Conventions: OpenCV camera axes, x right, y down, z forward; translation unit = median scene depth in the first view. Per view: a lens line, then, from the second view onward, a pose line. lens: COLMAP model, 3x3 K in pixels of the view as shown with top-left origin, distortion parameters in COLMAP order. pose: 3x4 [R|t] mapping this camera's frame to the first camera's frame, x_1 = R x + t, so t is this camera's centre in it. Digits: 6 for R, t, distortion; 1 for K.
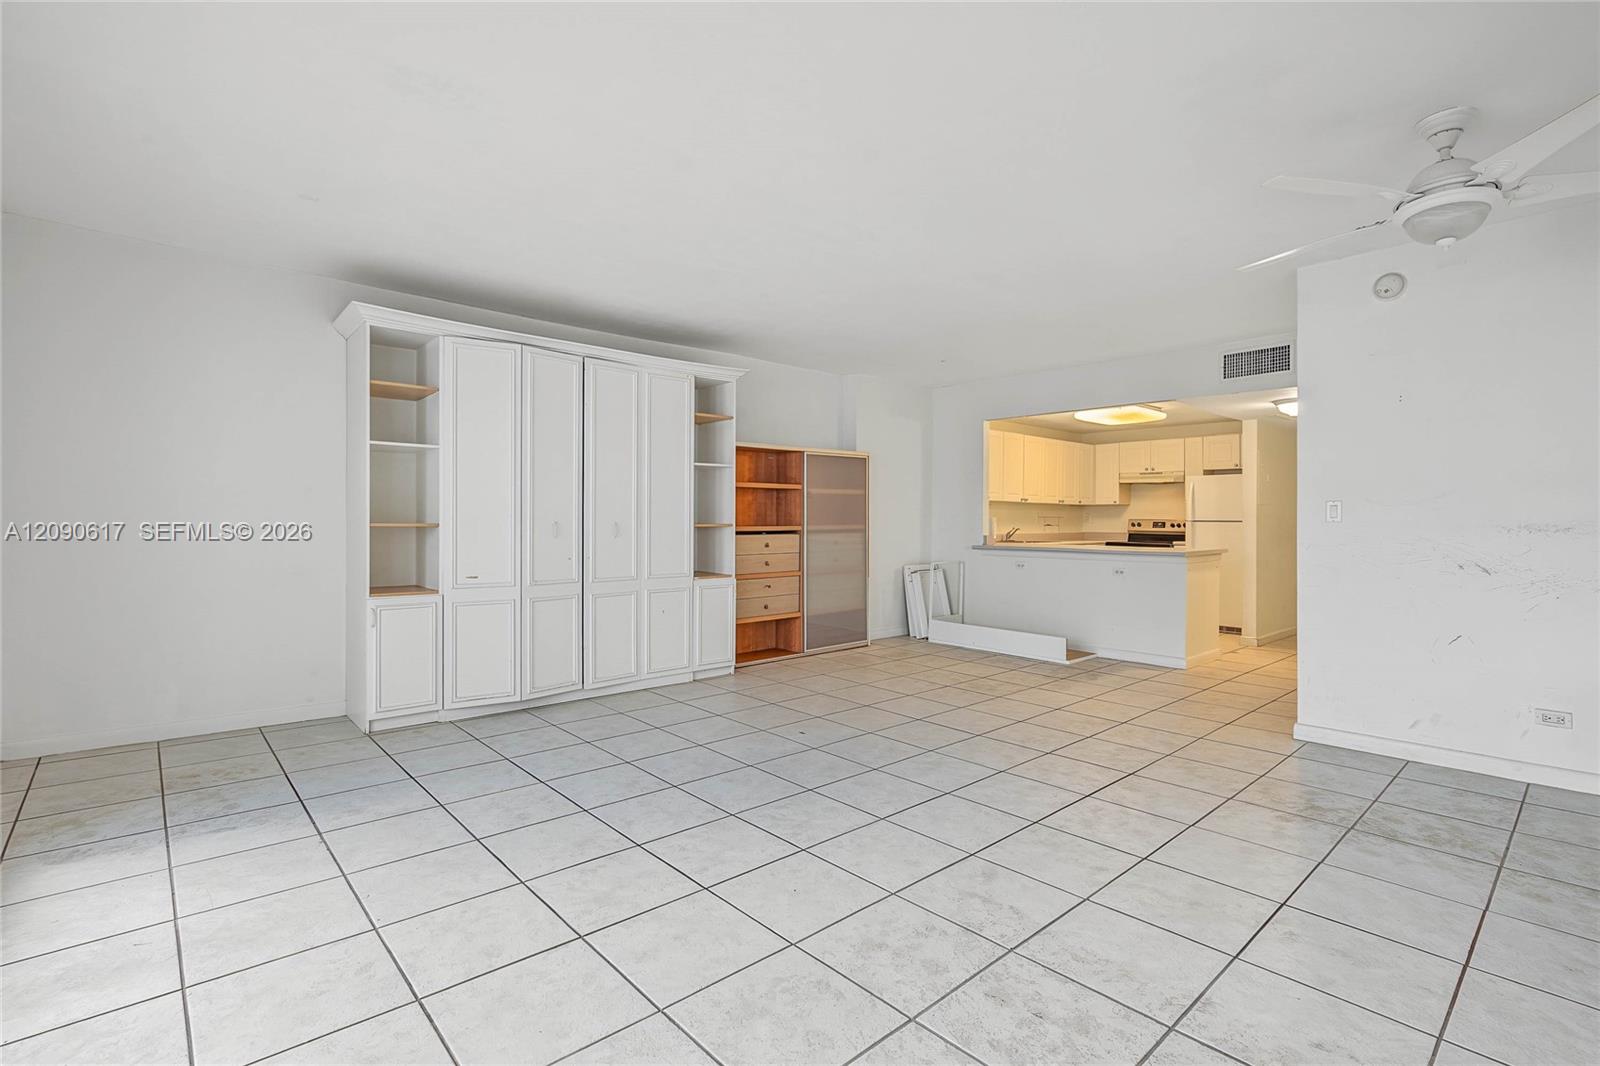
lens RADIAL K [[733.7, 0, 798.6], [0, 733.7, 529.9], [0, 0, 1]] dist [-0.003869, 0.001900]
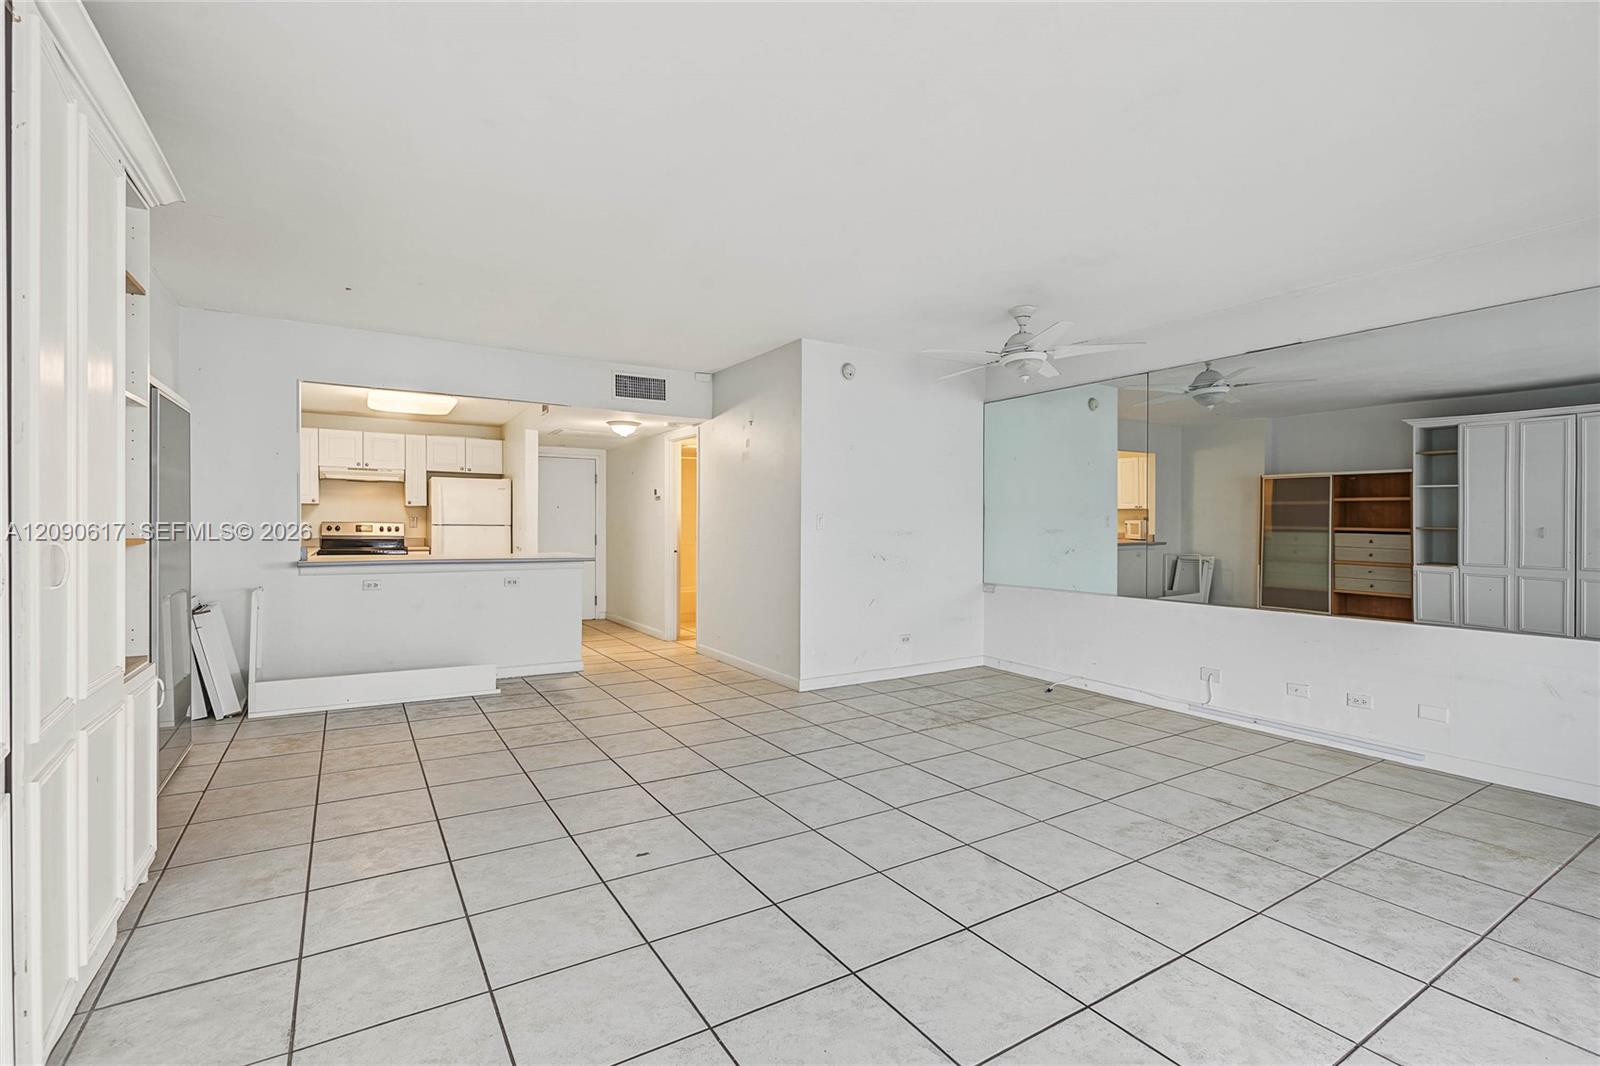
lens RADIAL K [[733.7, 0, 792.7], [0, 733.7, 529.9], [0, 0, 1]] dist [-0.003869, 0.001900]
pose [[0.174683, -0.007415, 0.984597, -0.508970], [0.005188, 0.999965, 0.006611, -0.014984], [-0.984611, 0.003953, 0.174715, 0.619310]]
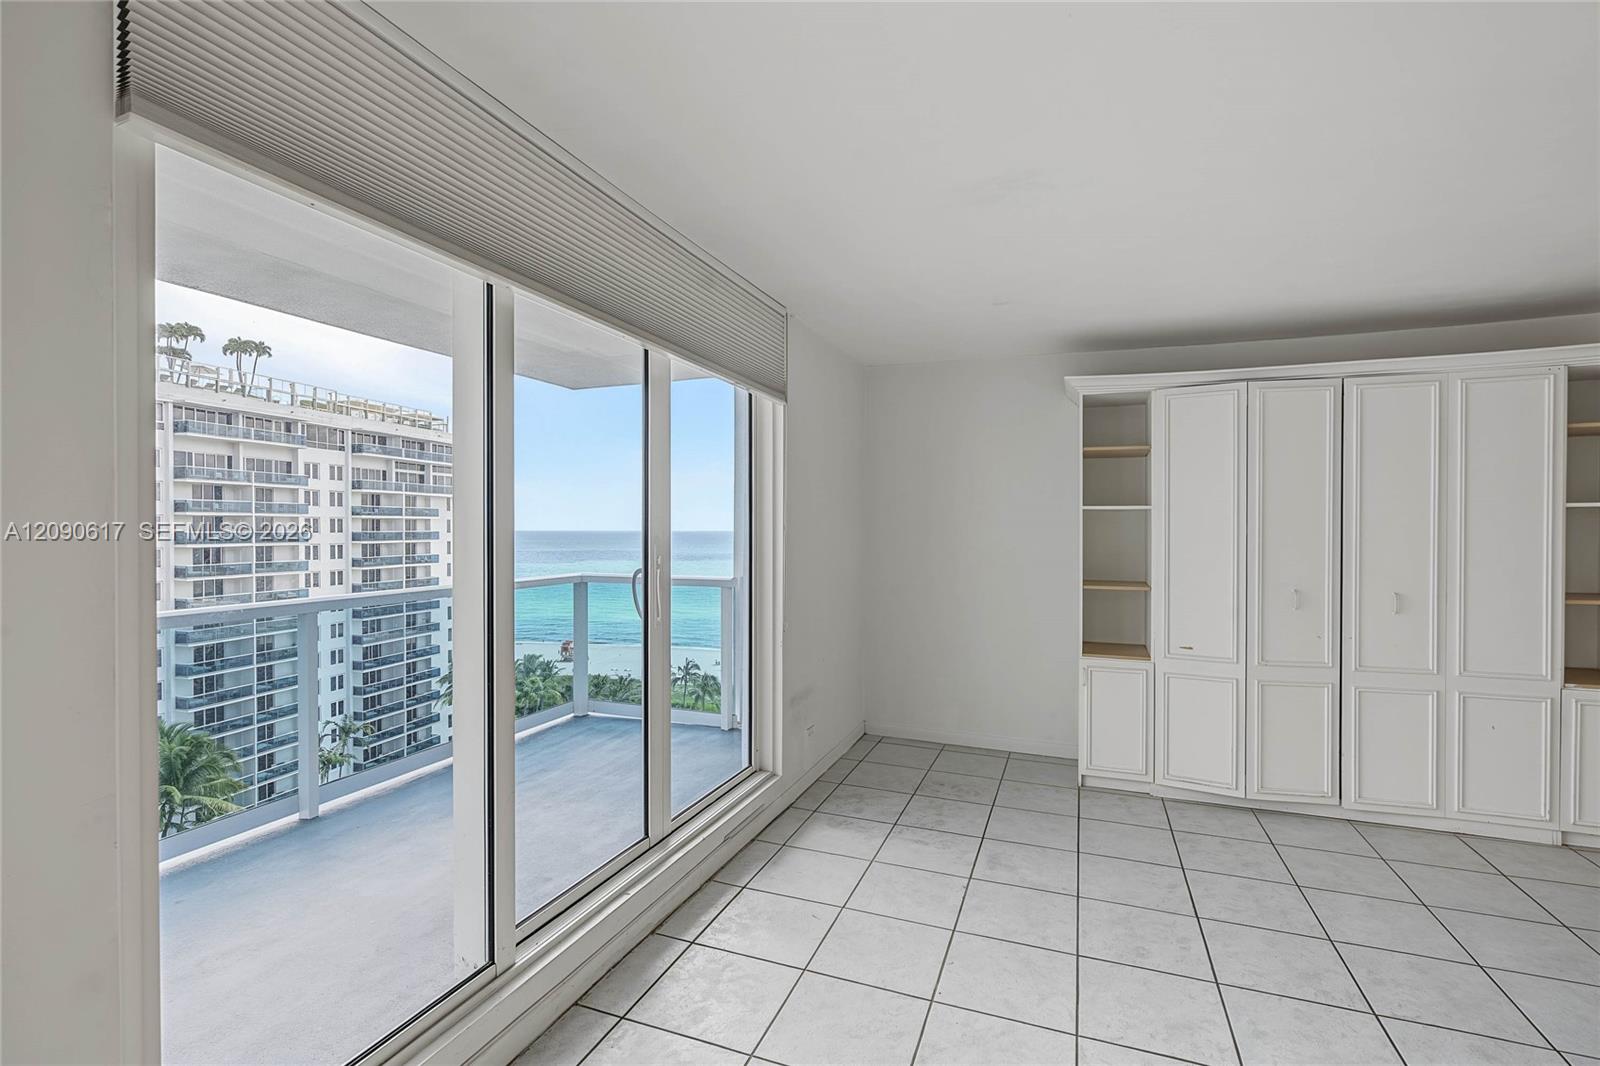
lens RADIAL K [[733.7, 0, 808.0], [0, 733.7, 536.2], [0, 0, 1]] dist [-0.003869, 0.001900]
pose [[0.464578, 0.006472, -0.885508, 0.123566], [-0.012001, 0.999927, 0.001012, -0.060123], [0.885451, 0.010157, 0.464622, 0.136970]]
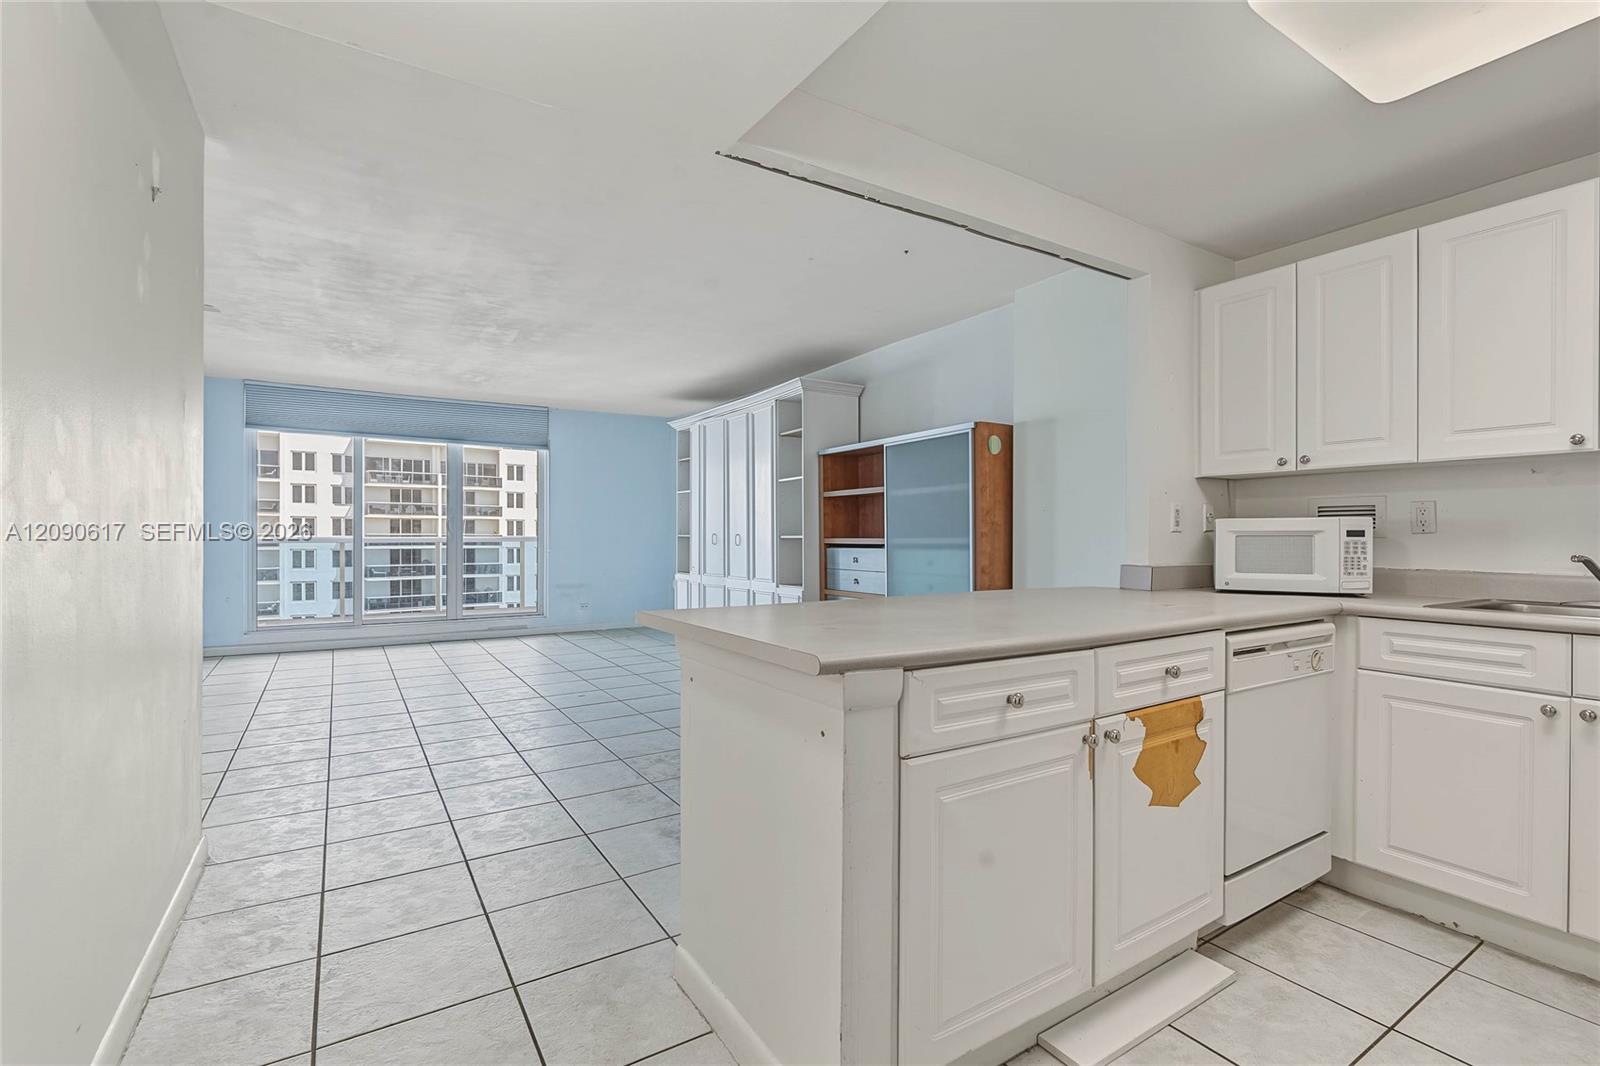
lens RADIAL K [[733.7, 0, 795.8], [0, 733.7, 529.8], [0, 0, 1]] dist [-0.003869, 0.001900]
pose [[-0.165706, -0.010532, -0.986119, 0.999233], [-0.015427, 0.999848, -0.008086, -0.008389], [0.986054, 0.013873, -0.165844, 1.302706]]
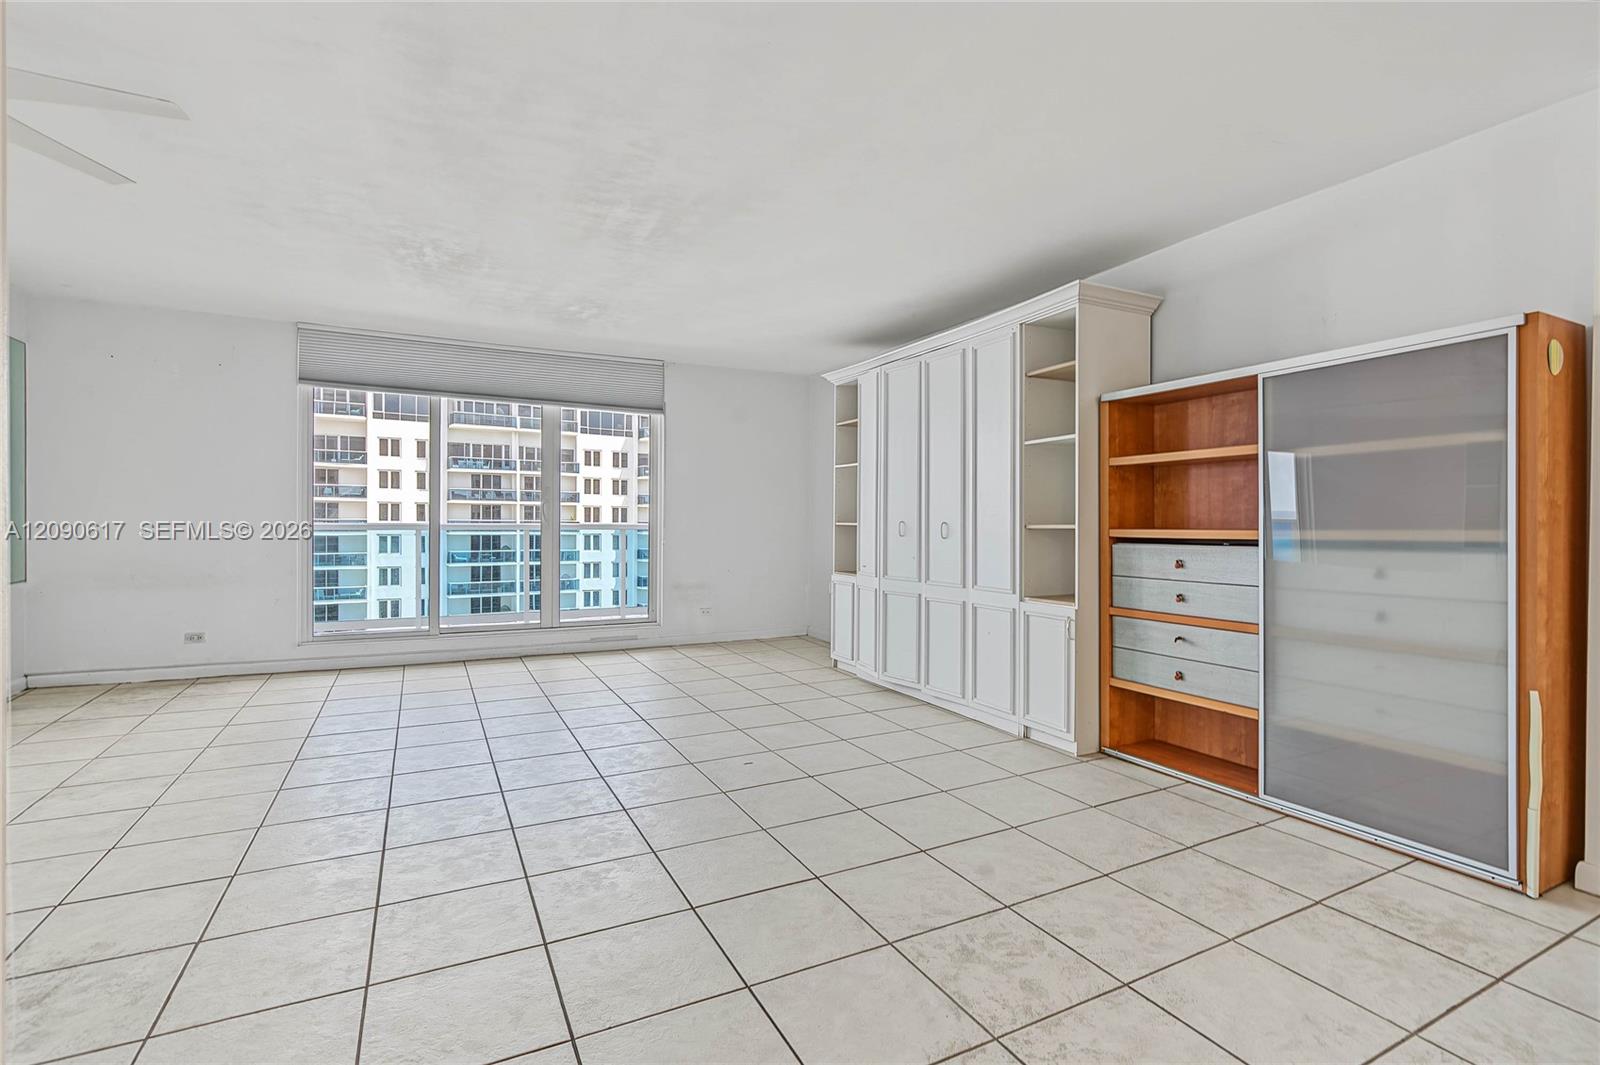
lens RADIAL K [[733.7, 0, 795.5], [0, 733.7, 520.4], [0, 0, 1]] dist [-0.003869, 0.001900]
pose [[-0.252353, -0.006882, -0.967611, 0.677750], [-0.019607, 0.999806, -0.001998, -0.006046], [0.967437, 0.018468, -0.252438, 1.042337]]
